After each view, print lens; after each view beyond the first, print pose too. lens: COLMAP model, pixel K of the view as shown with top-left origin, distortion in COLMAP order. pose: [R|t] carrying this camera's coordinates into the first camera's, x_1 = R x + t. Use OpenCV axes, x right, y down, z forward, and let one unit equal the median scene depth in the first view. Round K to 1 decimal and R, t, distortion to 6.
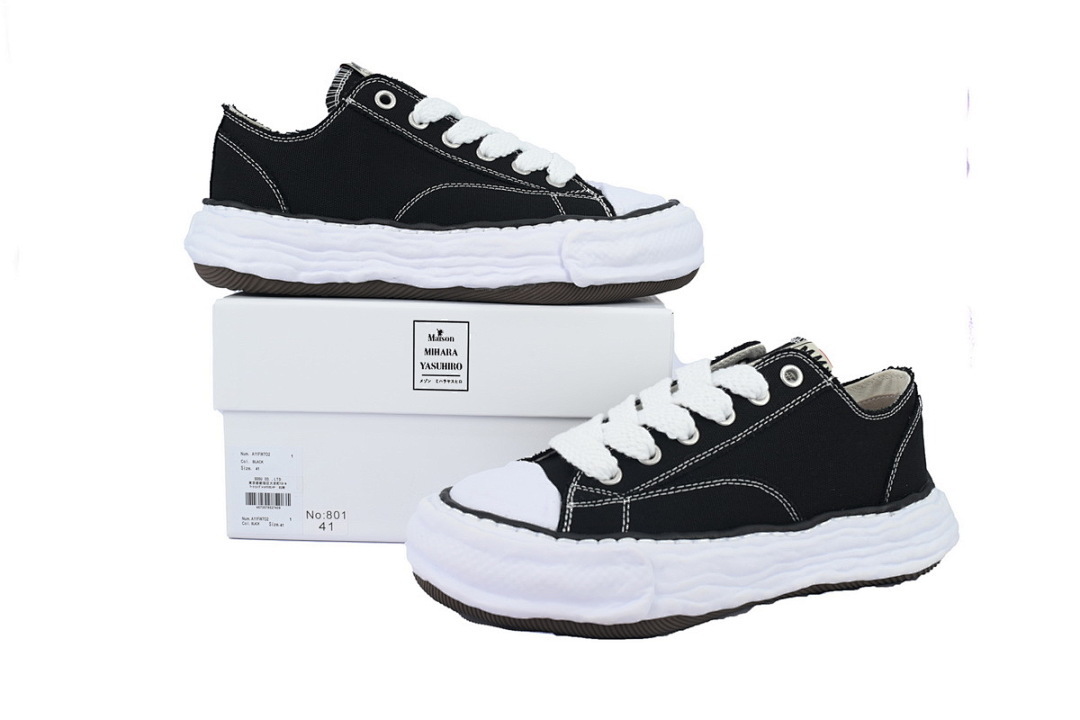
lens RADIAL K [[1054.4, 0, 540.0], [0, 1054.4, 360.0], [0, 0, 1]] dist [-0.003677, -0.000213]
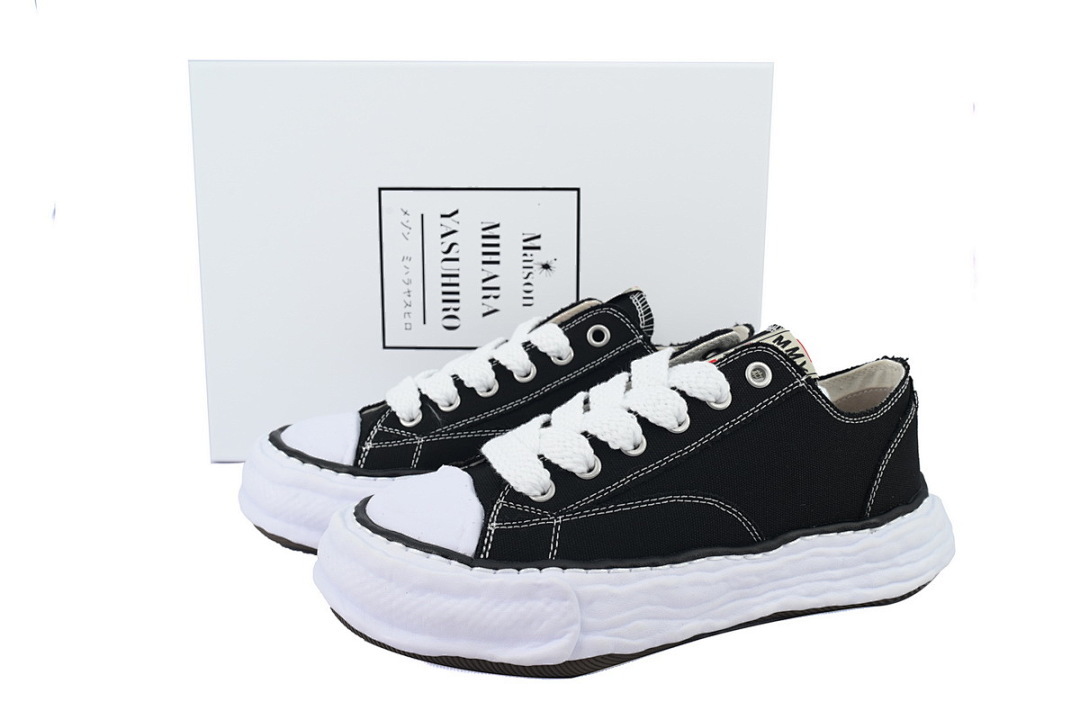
lens RADIAL K [[1054.4, 0, 540.0], [0, 1054.4, 360.0], [0, 0, 1]] dist [-0.003677, -0.000213]
pose [[0.998292, 0.007847, -0.057897, 0.112619], [-0.003752, 0.997504, 0.070504, -0.060573], [0.058306, -0.070167, 0.995830, 0.124303]]
